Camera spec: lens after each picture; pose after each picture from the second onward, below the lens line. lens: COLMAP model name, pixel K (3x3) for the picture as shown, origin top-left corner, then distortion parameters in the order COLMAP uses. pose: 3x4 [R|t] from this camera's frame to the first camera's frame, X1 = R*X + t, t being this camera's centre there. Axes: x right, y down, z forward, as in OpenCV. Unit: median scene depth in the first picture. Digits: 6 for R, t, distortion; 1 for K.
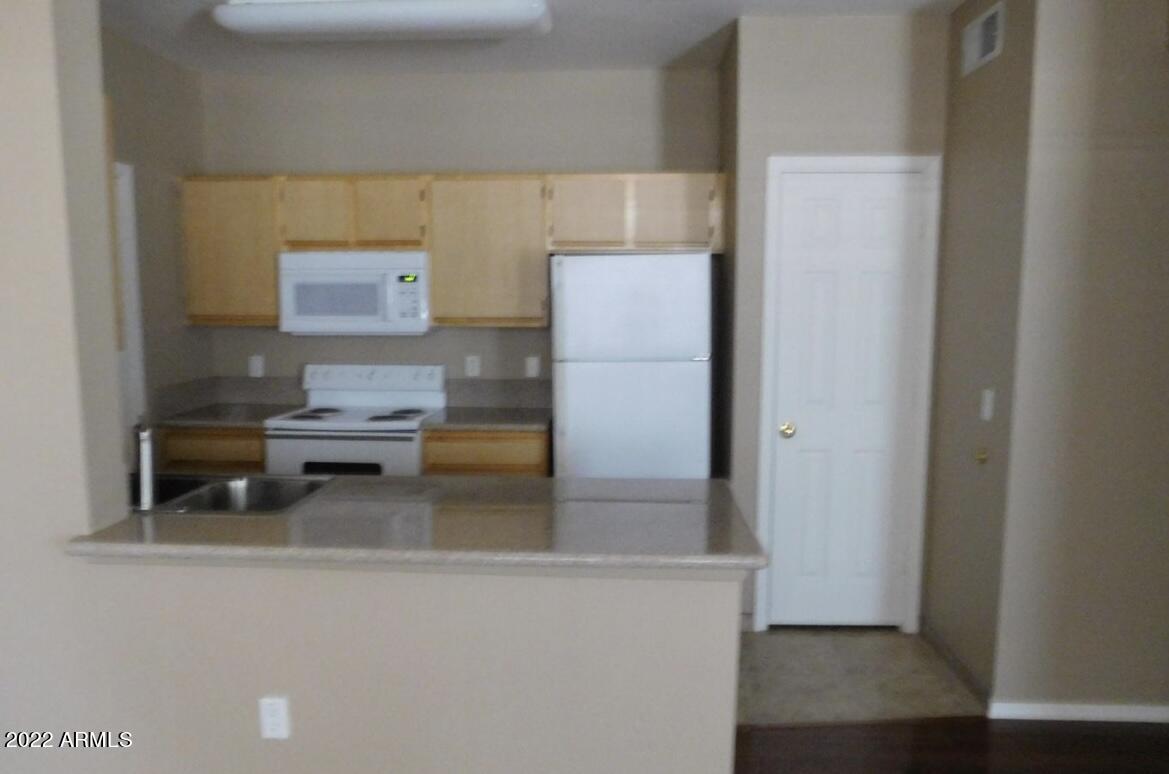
lens RADIAL K [[877.5, 0, 580.8], [0, 877.5, 394.6], [0, 0, 1]] dist [-0.005182, 0.002904]
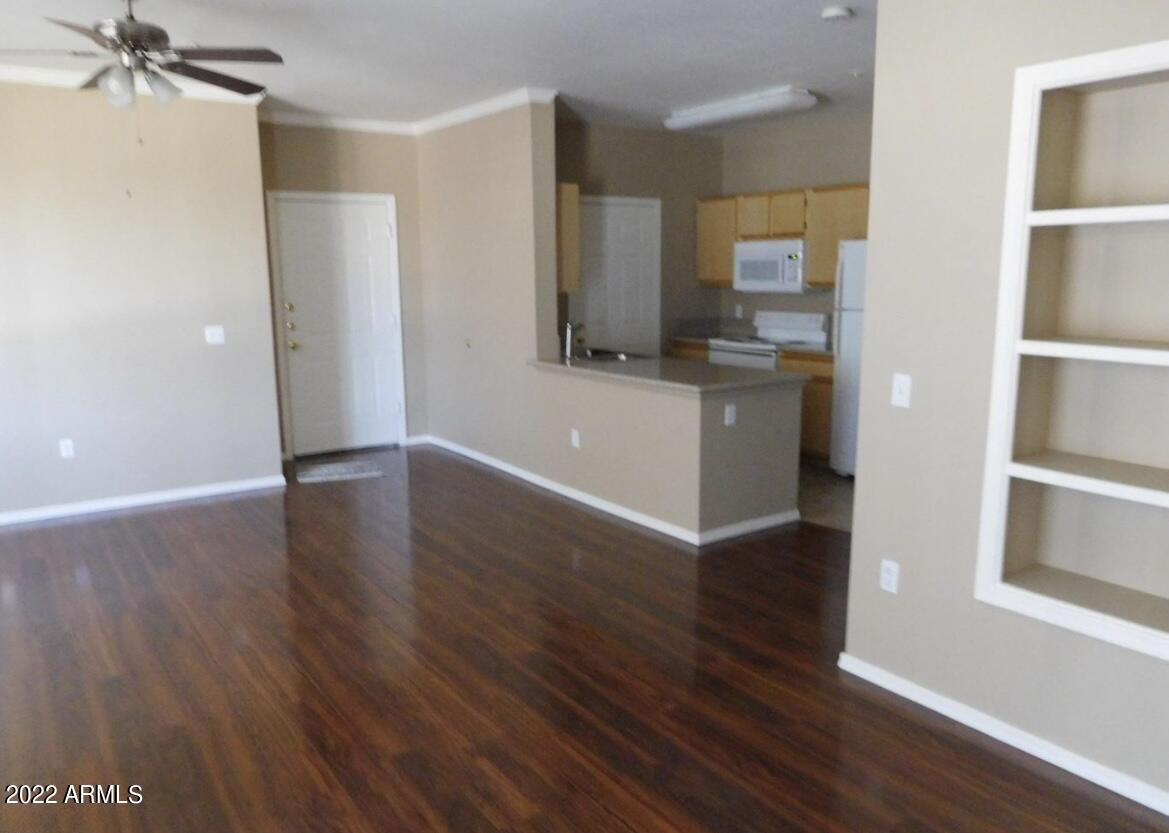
lens RADIAL K [[892.0, 0, 583.8], [0, 892.0, 416.0], [0, 0, 1]] dist [-0.005223, -0.001105]
pose [[0.621664, 0.123211, -0.773533, 0.856186], [-0.083190, 0.992351, 0.091208, 0.037474], [0.778854, 0.007650, 0.627159, -0.304023]]
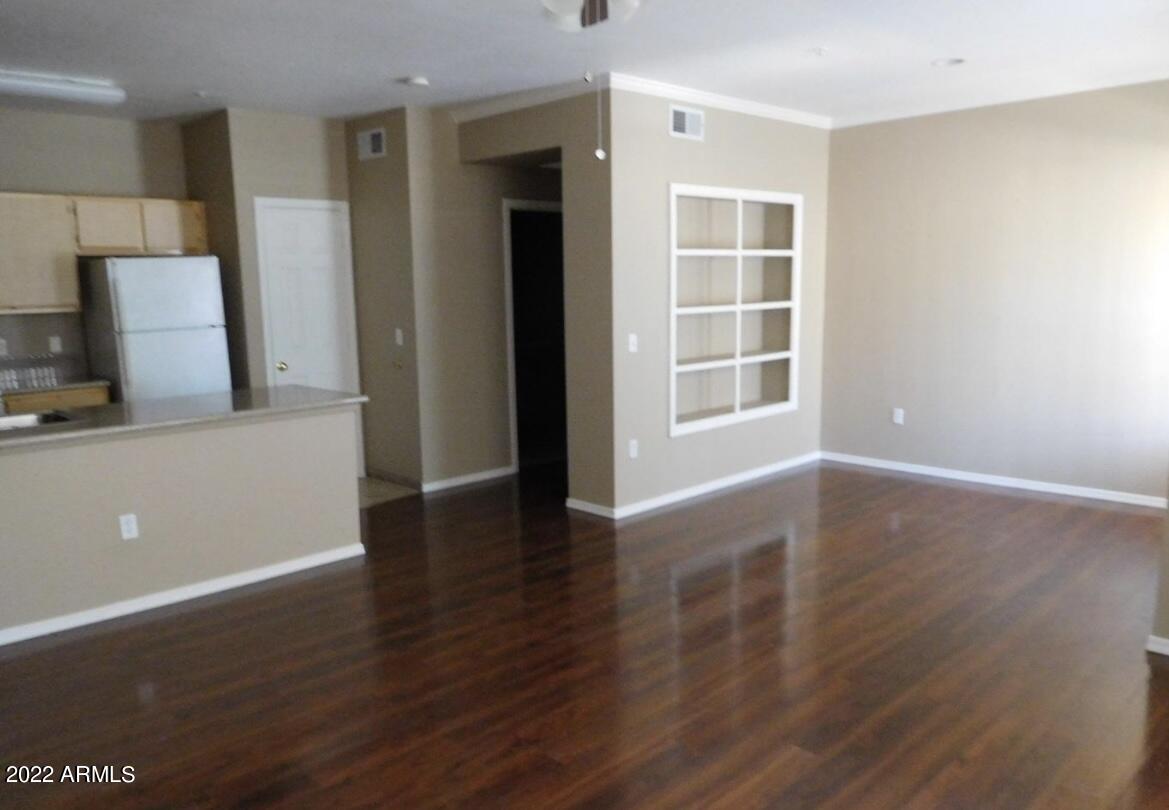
lens RADIAL K [[881.7, 0, 581.5], [0, 881.7, 402.8], [0, 0, 1]] dist [0.004174, 0.004595]
pose [[0.669644, -0.117171, 0.733381, -0.526599], [0.108525, 0.992315, 0.059447, 0.062098], [-0.734710, 0.039781, 0.677214, -0.447656]]
